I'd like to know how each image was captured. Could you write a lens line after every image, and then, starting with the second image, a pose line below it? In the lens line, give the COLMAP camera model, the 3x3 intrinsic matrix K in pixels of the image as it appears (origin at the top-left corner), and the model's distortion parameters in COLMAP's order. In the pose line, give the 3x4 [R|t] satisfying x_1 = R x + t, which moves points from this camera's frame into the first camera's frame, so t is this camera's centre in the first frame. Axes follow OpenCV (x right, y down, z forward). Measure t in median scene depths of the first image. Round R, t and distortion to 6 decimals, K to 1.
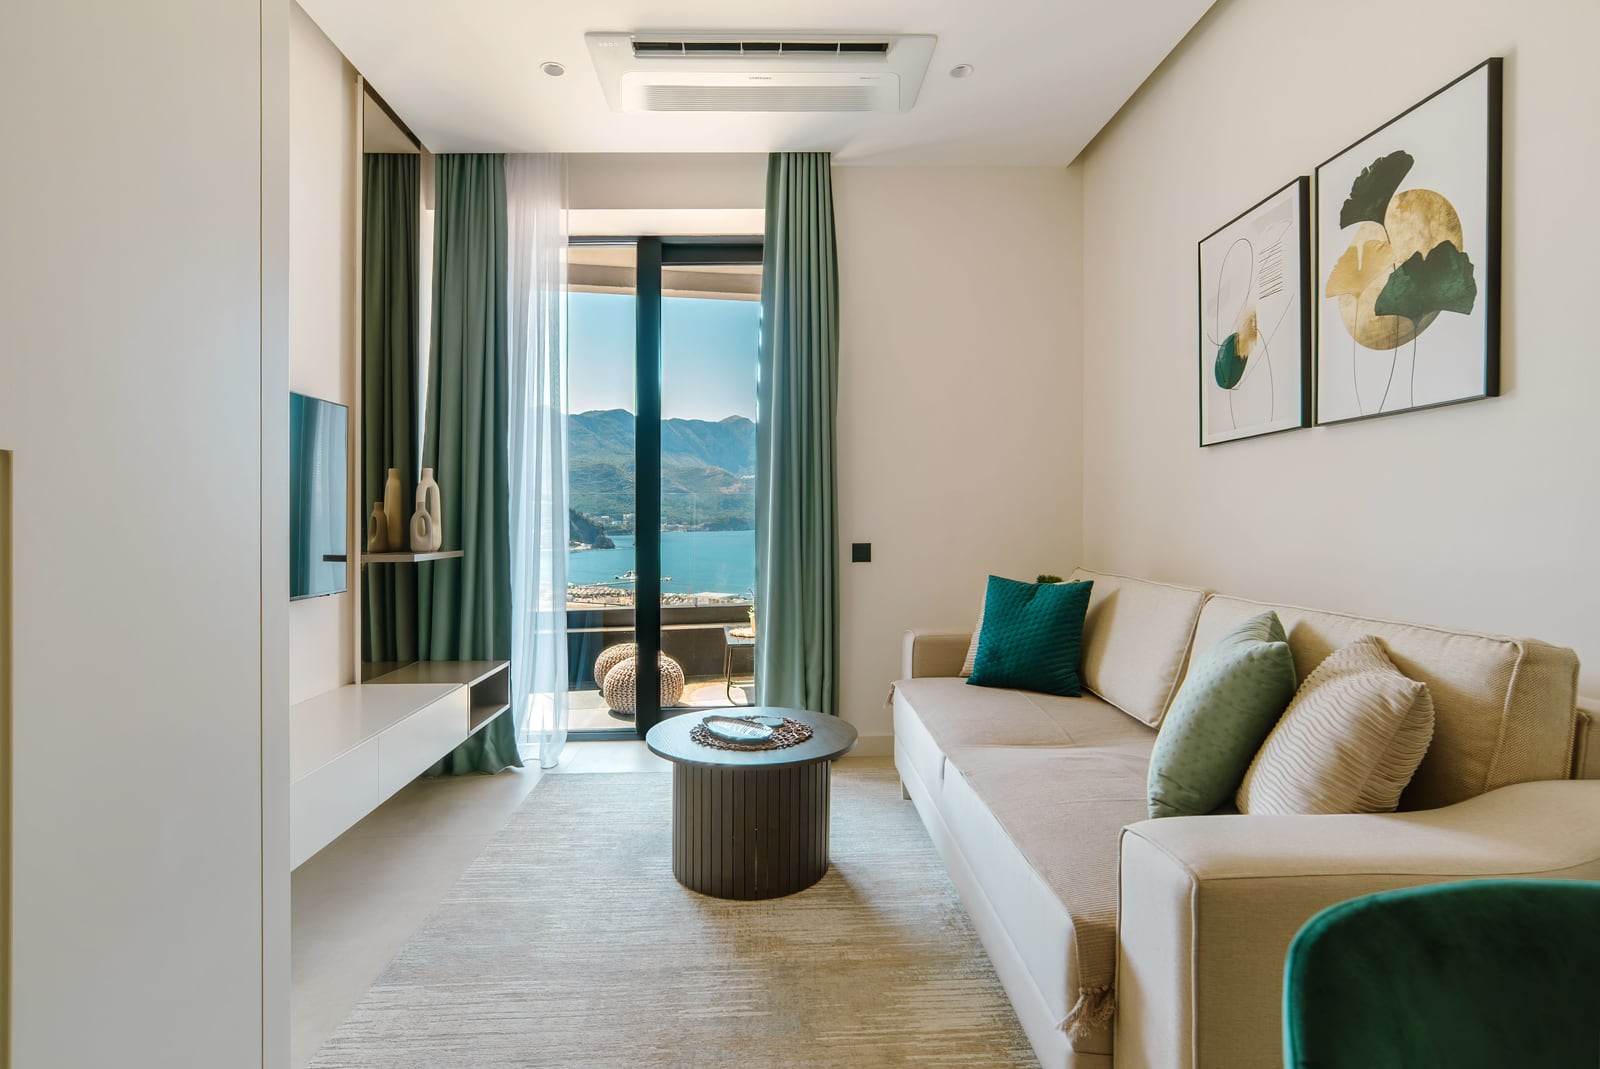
lens RADIAL K [[798.2, 0, 787.6], [0, 798.2, 527.4], [0, 0, 1]] dist [-0.001639, 0.000517]
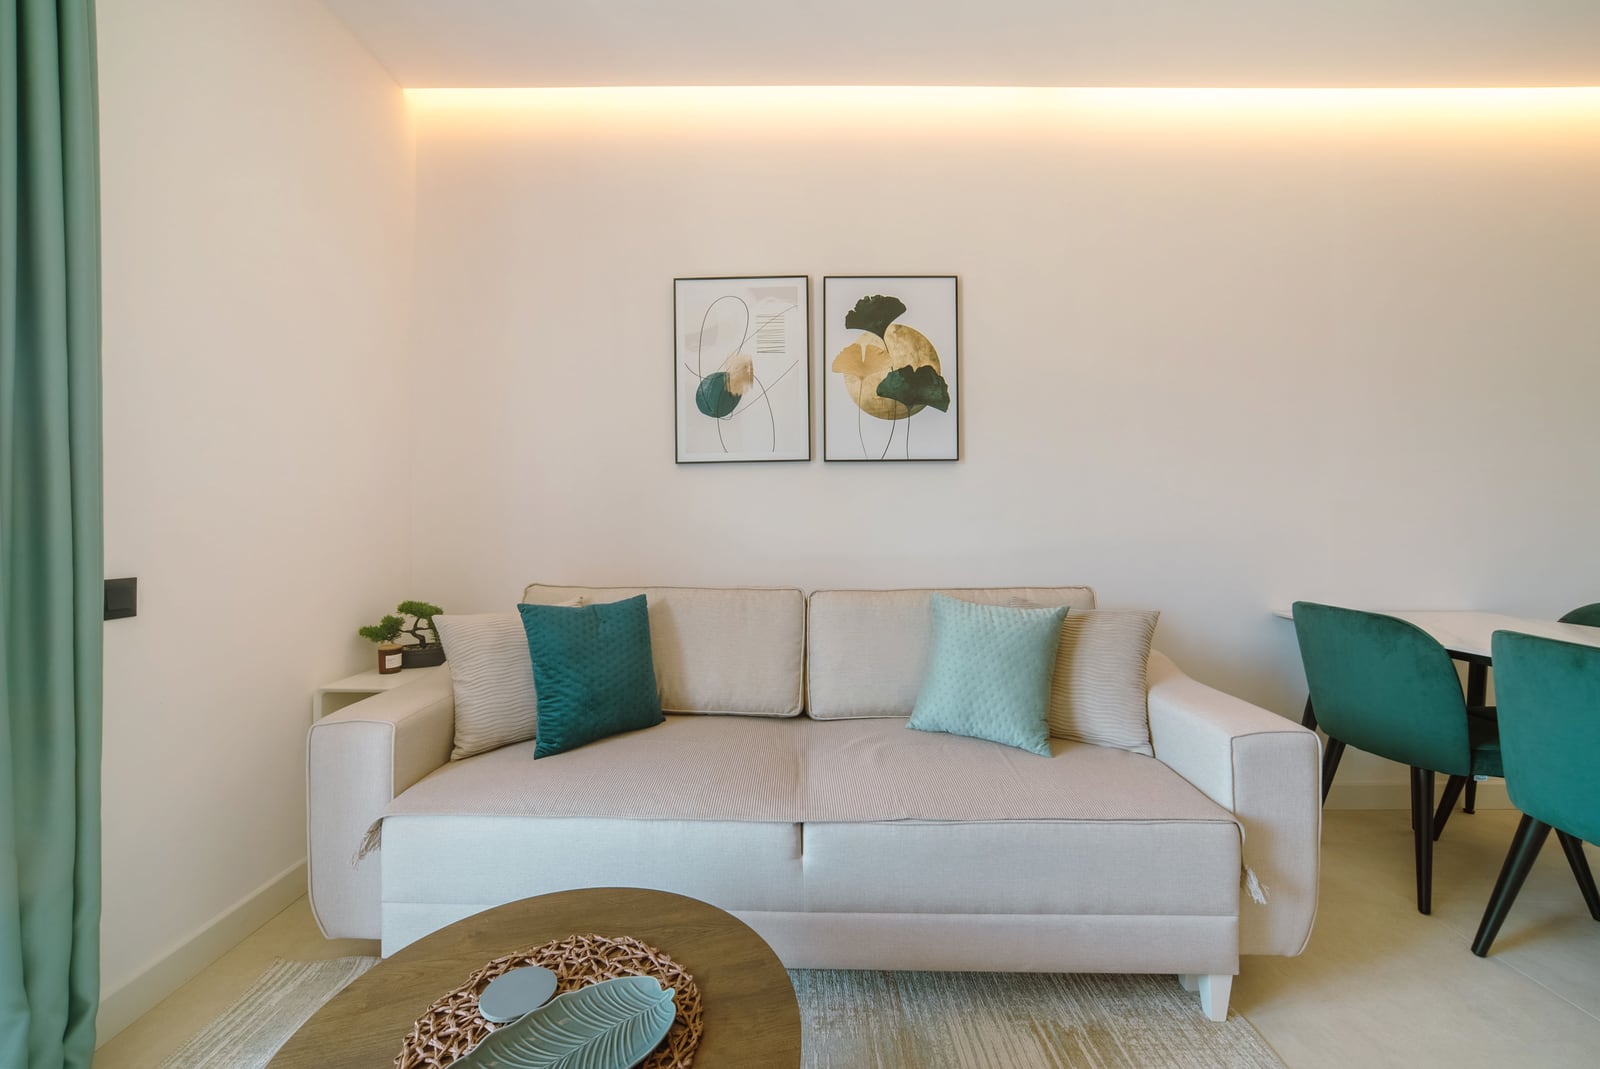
lens RADIAL K [[628.2, 0, 792.8], [0, 628.2, 530.3], [0, 0, 1]] dist [-0.014662, 0.000108]
pose [[0.045182, -0.000345, 0.998979, -0.466676], [0.012143, 0.999926, -0.000203, -0.007135], [-0.998905, 0.012139, 0.045183, 1.078770]]
